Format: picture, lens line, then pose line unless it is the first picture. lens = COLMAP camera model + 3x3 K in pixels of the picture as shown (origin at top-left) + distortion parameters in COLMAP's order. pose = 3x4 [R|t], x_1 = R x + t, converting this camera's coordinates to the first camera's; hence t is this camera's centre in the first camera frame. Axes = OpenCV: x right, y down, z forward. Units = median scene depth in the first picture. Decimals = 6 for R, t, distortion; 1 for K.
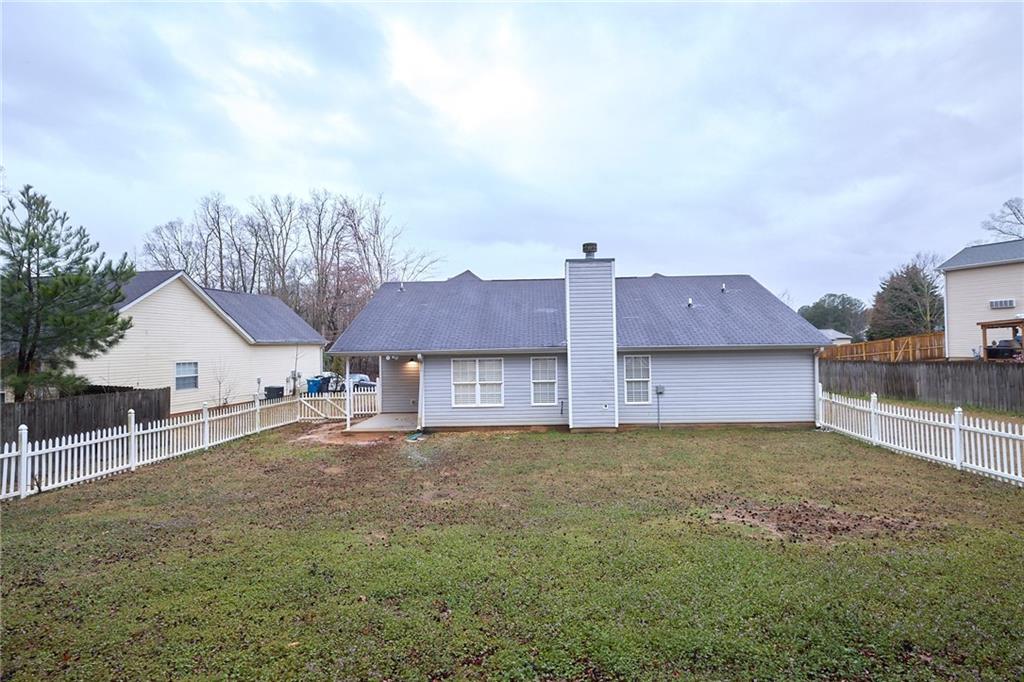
lens RADIAL K [[472.3, 0, 512.0], [0, 472.3, 341.0], [0, 0, 1]] dist [0.000060, -0.000439]
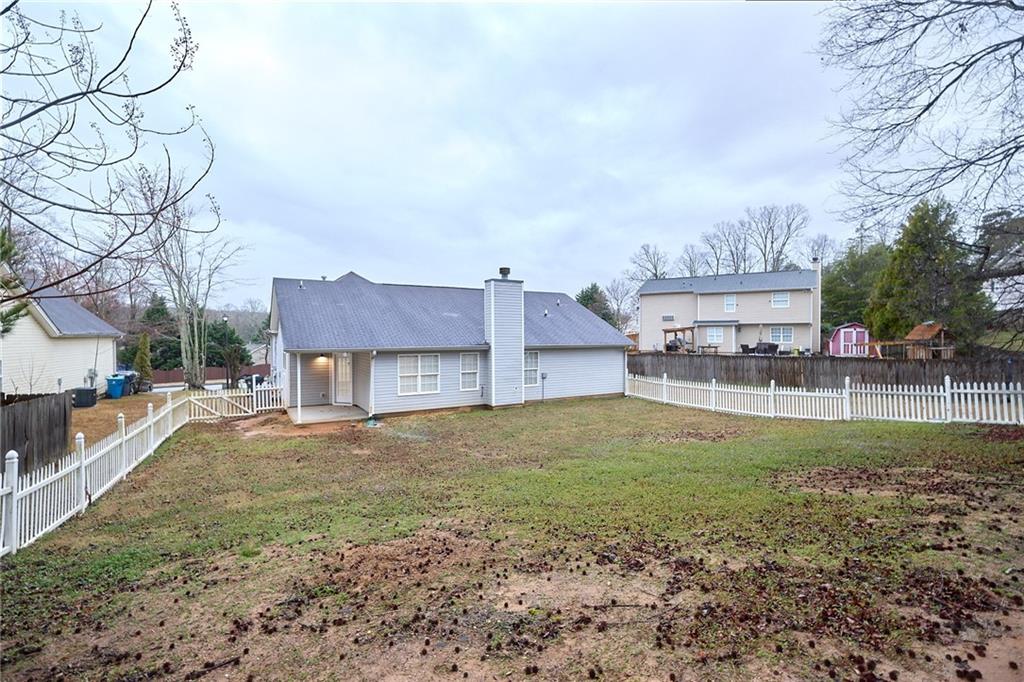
lens RADIAL K [[443.9, 0, 509.8], [0, 443.9, 347.8], [0, 0, 1]] dist [0.001195, -0.000184]
pose [[0.864710, 0.001373, 0.502270, -0.347531], [-0.016858, 0.999512, 0.026291, -0.010586], [-0.501989, -0.031202, 0.864311, -0.075041]]
